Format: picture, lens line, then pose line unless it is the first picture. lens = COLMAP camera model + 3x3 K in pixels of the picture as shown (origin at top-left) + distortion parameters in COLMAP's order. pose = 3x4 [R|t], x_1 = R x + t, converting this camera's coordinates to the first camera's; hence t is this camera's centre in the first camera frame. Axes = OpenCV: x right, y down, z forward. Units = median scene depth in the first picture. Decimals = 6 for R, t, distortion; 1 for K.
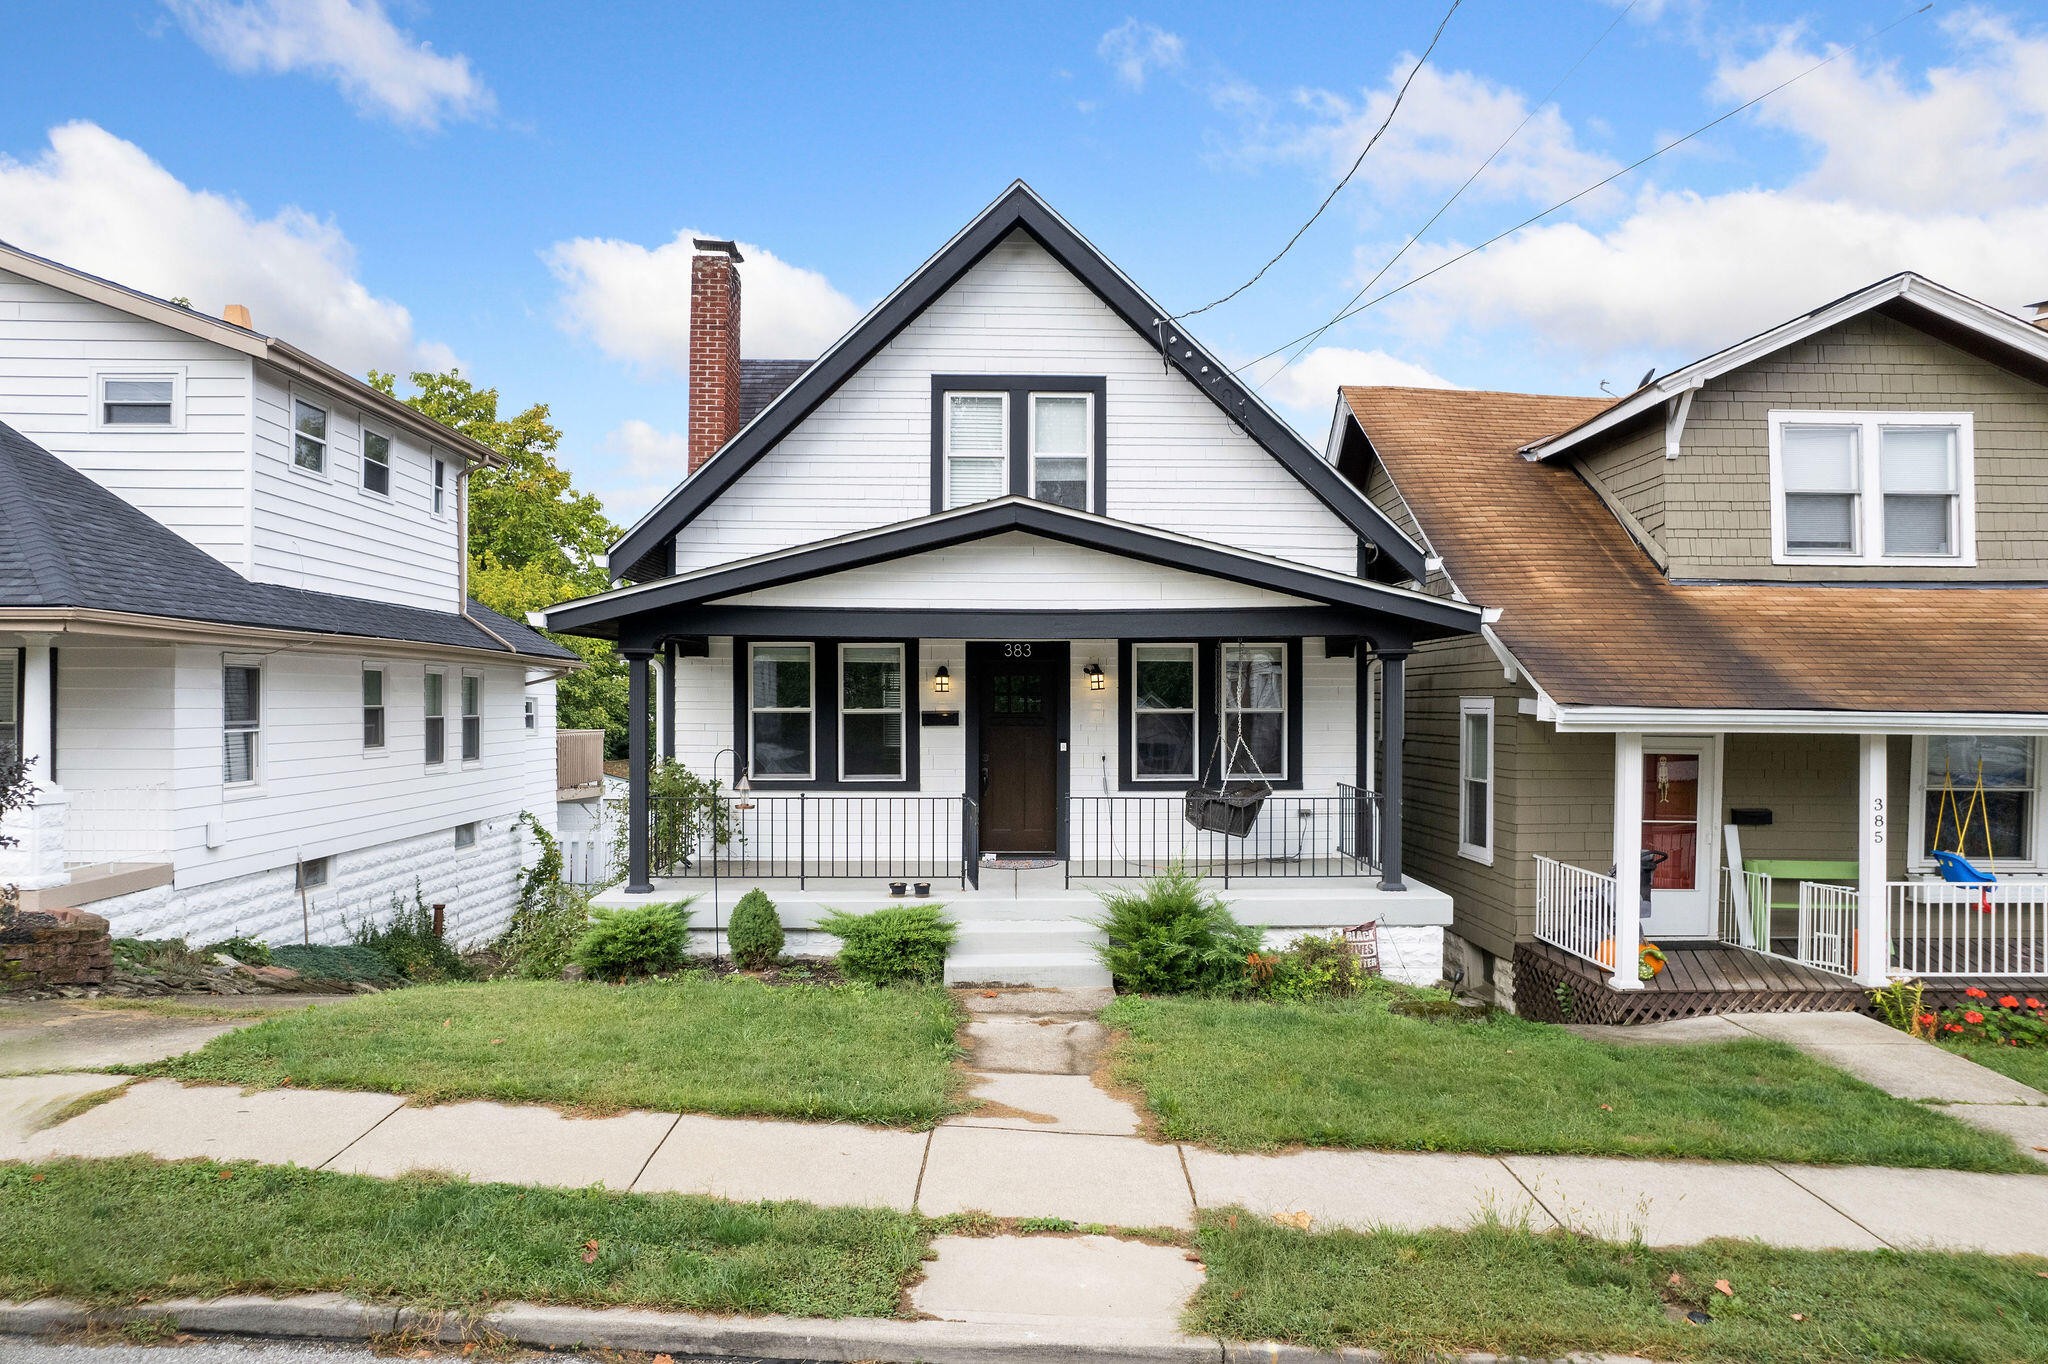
lens RADIAL K [[1316.3, 0, 1024.0], [0, 1316.3, 682.0], [0, 0, 1]] dist [-0.073673, 0.070284]
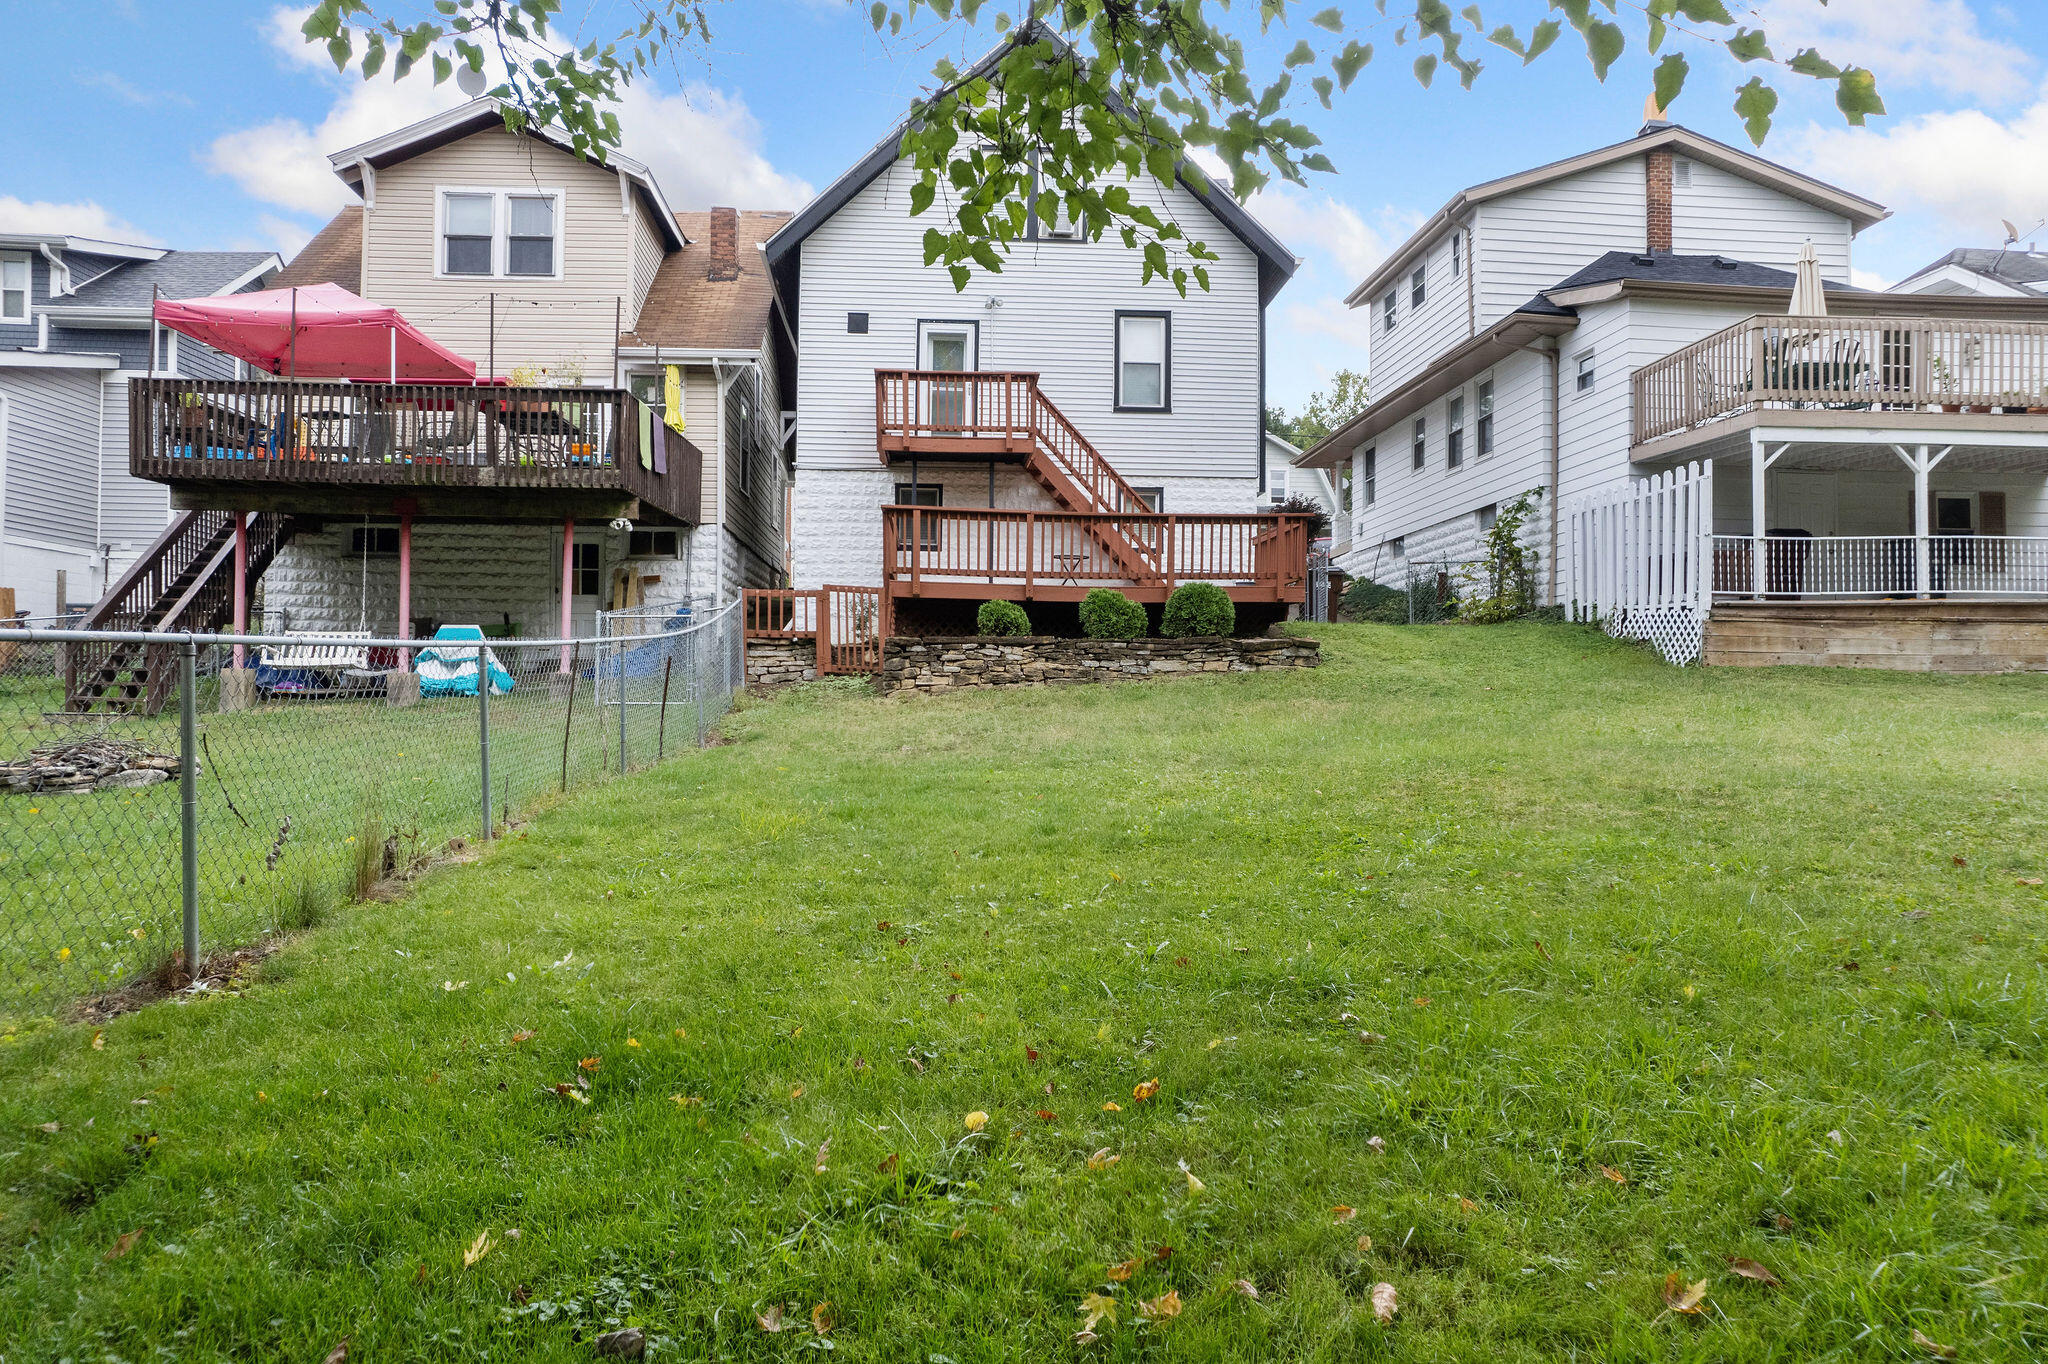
lens RADIAL K [[1308.0, 0, 1028.3], [0, 1308.0, 677.9], [0, 0, 1]] dist [-0.072788, 0.063095]
pose [[-0.998525, -0.010580, -0.053248, 0.061918], [-0.008959, 0.999492, -0.030596, 0.453005], [0.053545, -0.030074, -0.998112, 3.227463]]
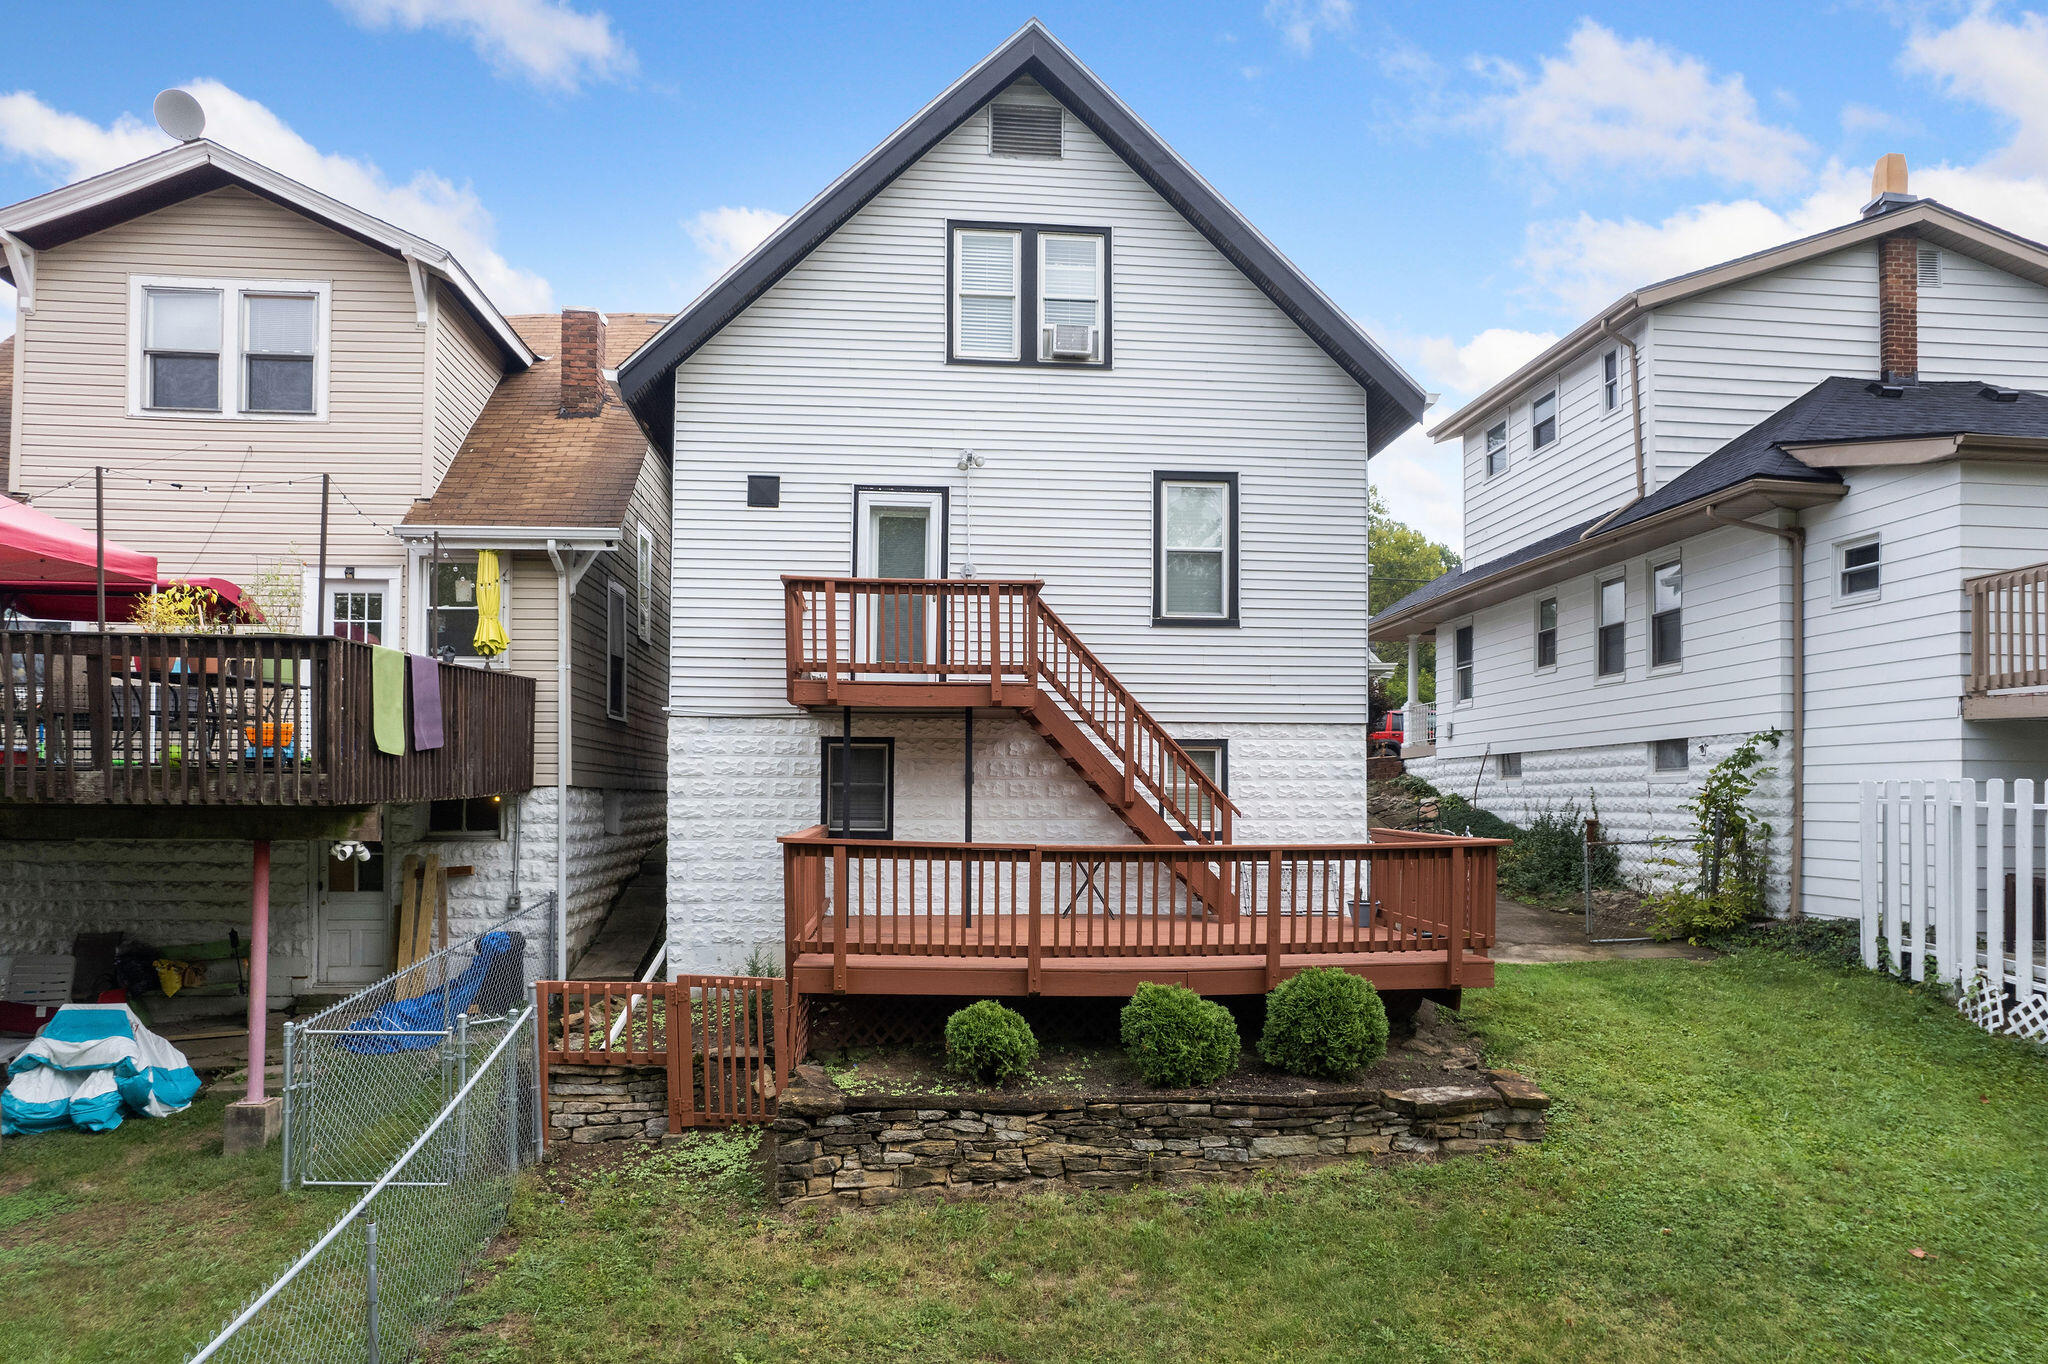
lens RADIAL K [[1336.9, 0, 1024.1], [0, 1336.9, 775.2], [0, 0, 1]] dist [-0.071674, 0.060932]
pose [[-0.997592, -0.009805, -0.068663, 0.053255], [-0.007516, 0.999410, -0.033511, 0.243208], [0.068951, -0.032914, -0.997077, 2.732907]]
